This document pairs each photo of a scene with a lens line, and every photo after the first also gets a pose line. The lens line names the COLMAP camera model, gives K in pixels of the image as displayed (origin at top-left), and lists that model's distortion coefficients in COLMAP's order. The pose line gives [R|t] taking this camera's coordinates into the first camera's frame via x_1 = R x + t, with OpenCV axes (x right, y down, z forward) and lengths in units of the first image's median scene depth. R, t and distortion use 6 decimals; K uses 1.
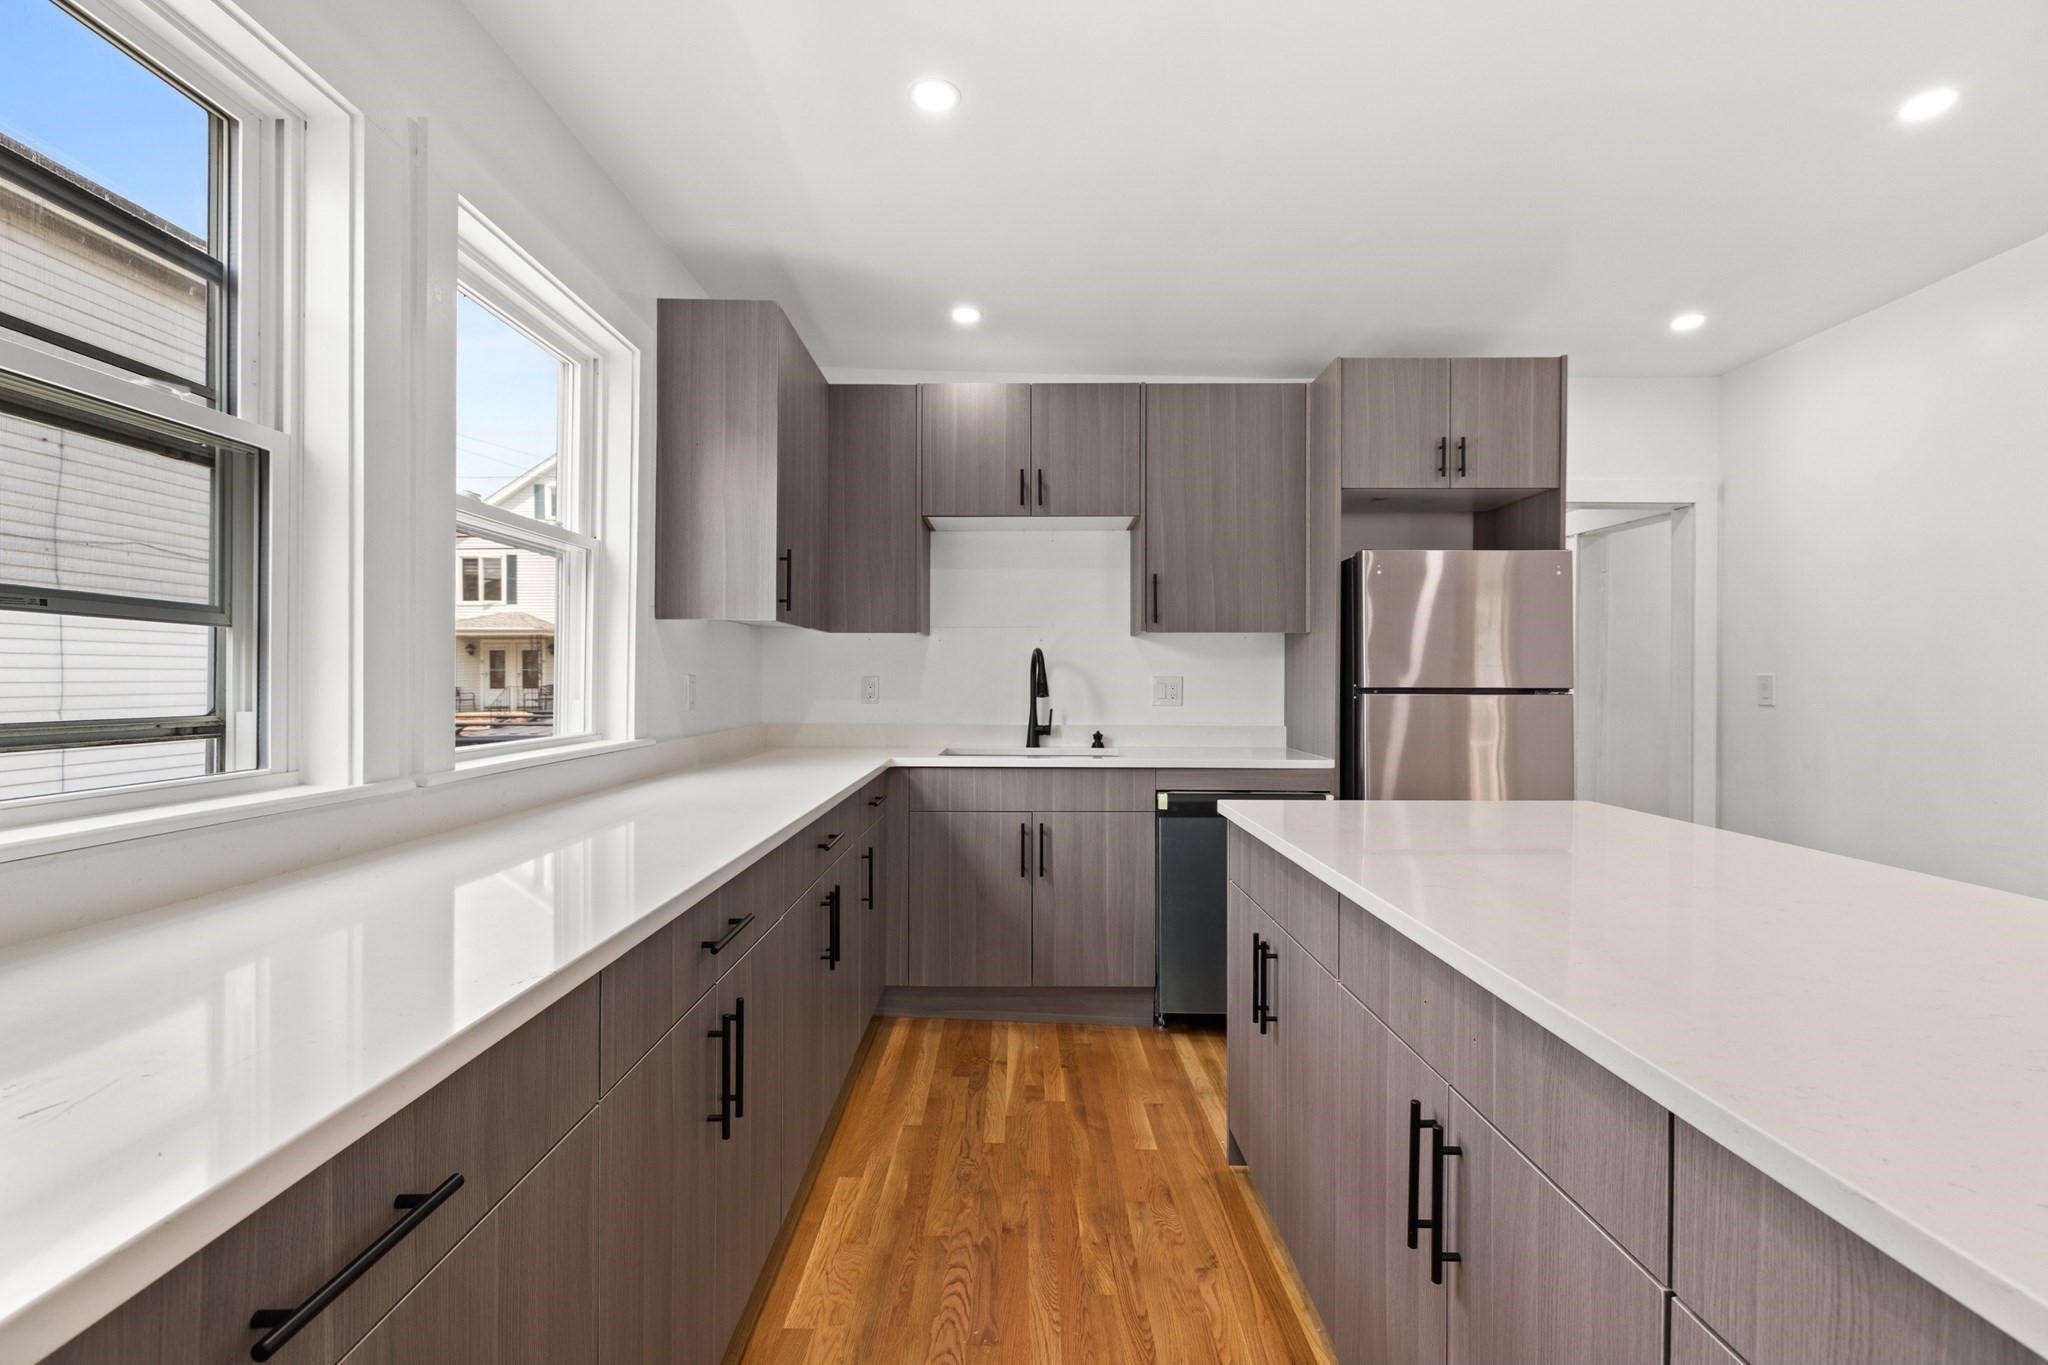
lens RADIAL K [[907.9, 0, 1024.0], [0, 907.9, 682.5], [0, 0, 1]] dist [0.000813, 0.000004]
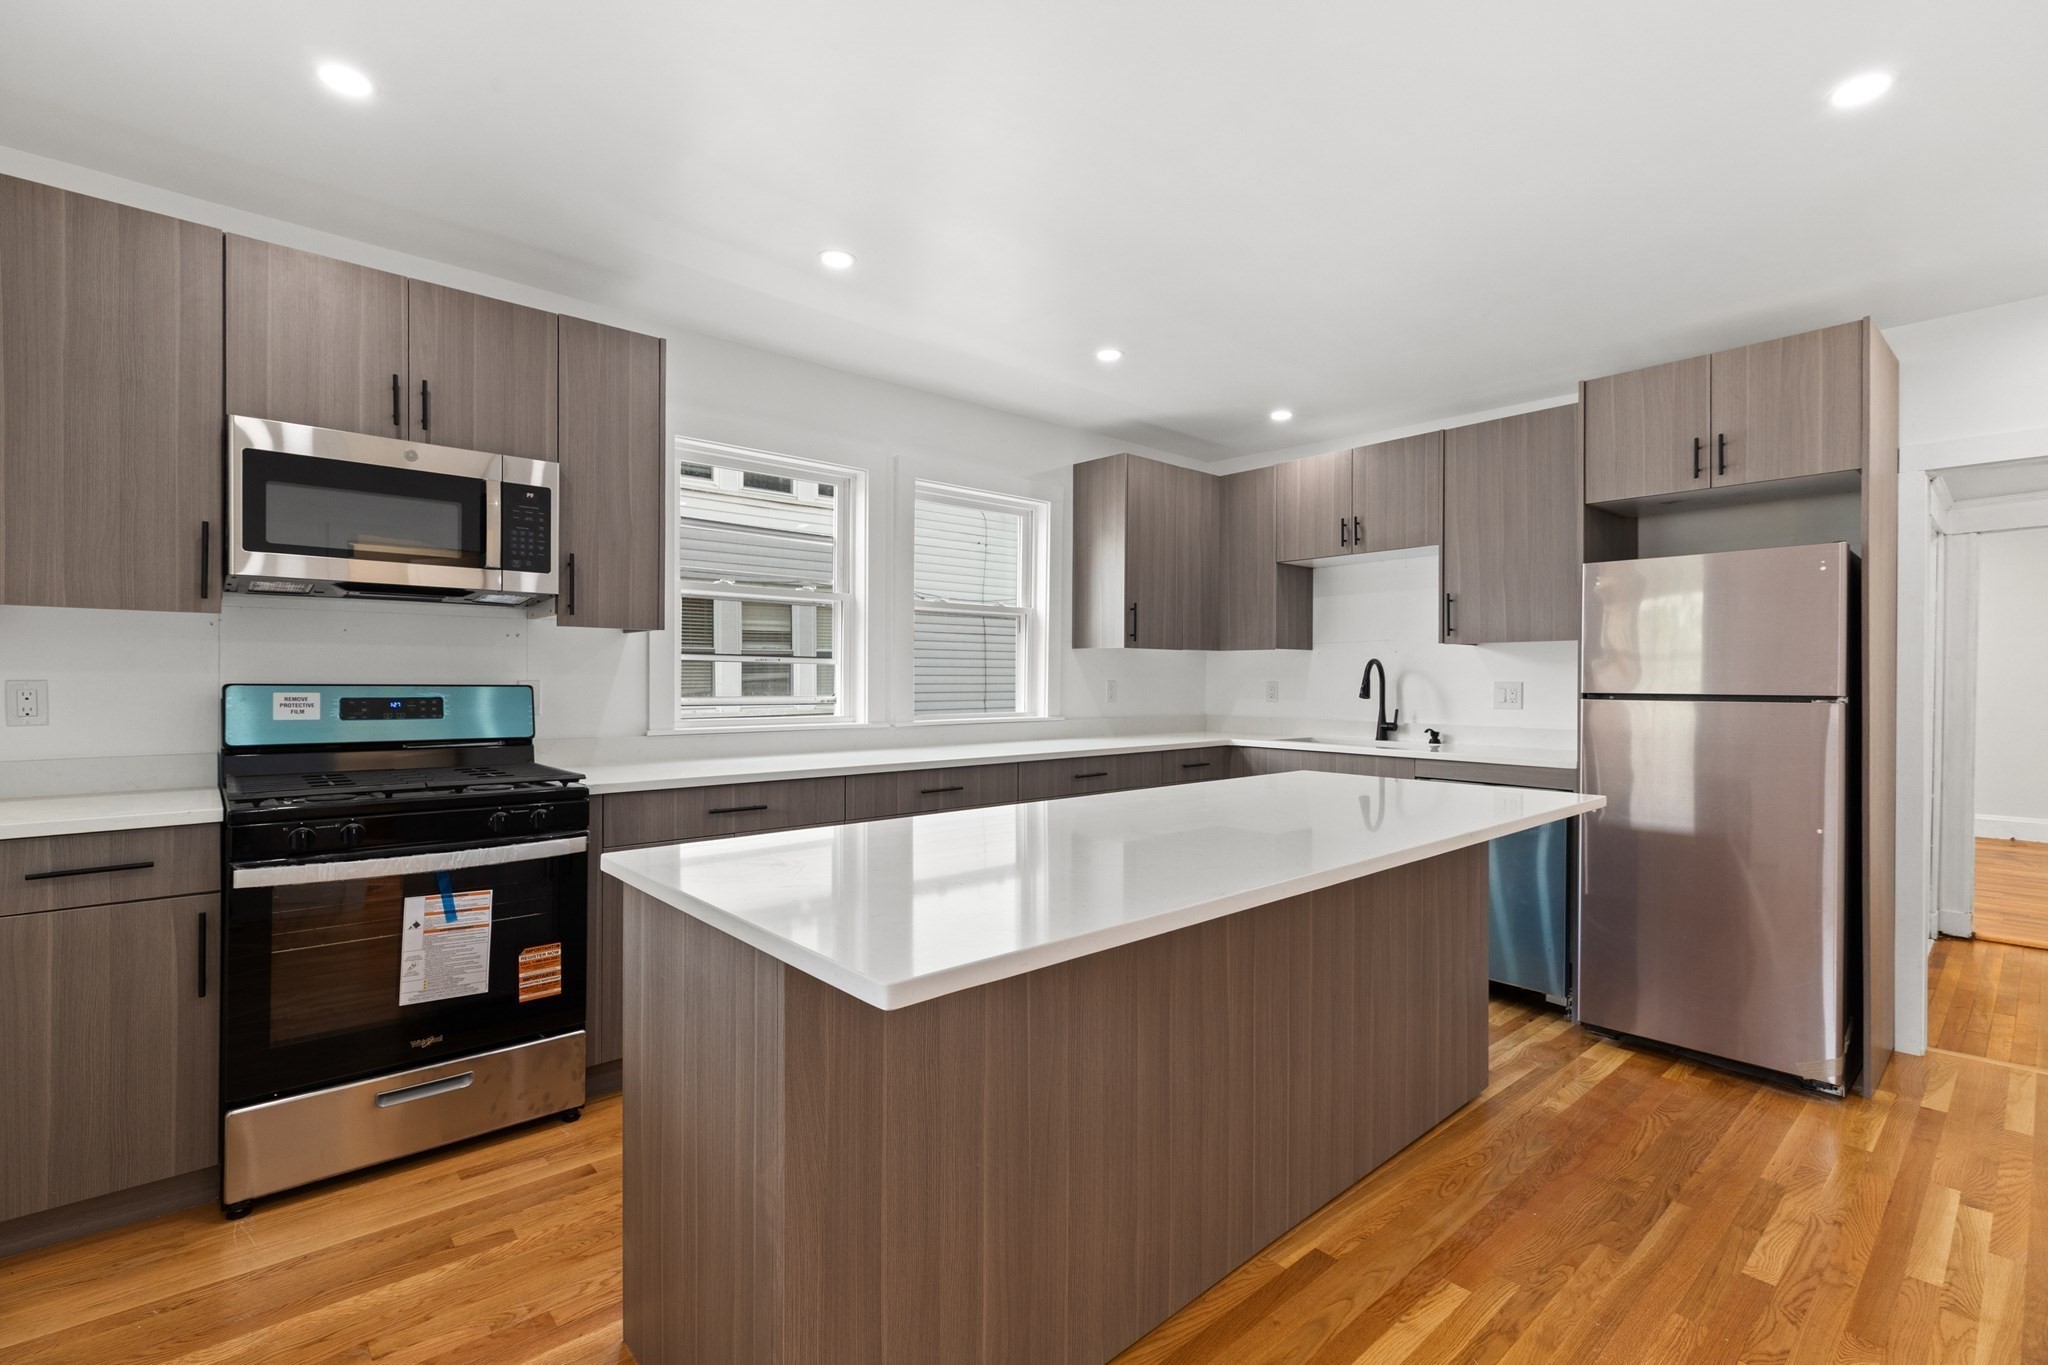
lens RADIAL K [[907.9, 0, 1024.0], [0, 907.9, 682.5], [0, 0, 1]] dist [0.000813, 0.000004]
pose [[0.660224, 0.002351, -0.751065, 0.654751], [-0.005259, 0.999985, -0.001493, -0.001523], [0.751051, 0.004936, 0.660226, -0.170716]]
